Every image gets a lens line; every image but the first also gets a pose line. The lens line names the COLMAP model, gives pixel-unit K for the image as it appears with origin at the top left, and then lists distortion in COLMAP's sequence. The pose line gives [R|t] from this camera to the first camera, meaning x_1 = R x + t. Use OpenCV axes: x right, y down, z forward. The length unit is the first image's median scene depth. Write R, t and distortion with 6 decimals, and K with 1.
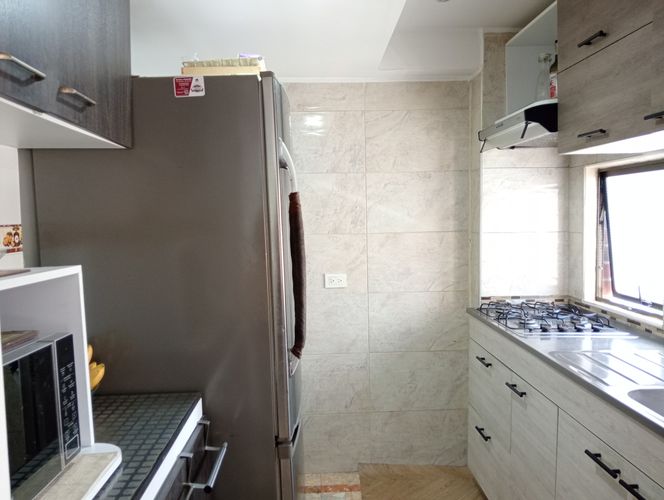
lens RADIAL K [[538.2, 0, 334.0], [0, 538.2, 248.7], [0, 0, 1]] dist [0.086772, -0.172901]
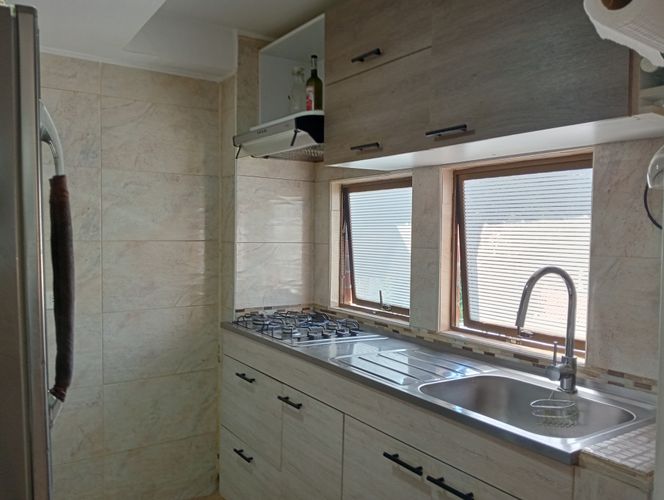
lens RADIAL K [[537.8, 0, 332.0], [0, 537.8, 250.0], [0, 0, 1]] dist [0.112824, -0.243025]
pose [[0.845511, 0.010303, 0.533859, -0.094499], [0.005640, 0.999586, -0.028224, 0.012409], [-0.533929, 0.026875, 0.845102, 0.107070]]
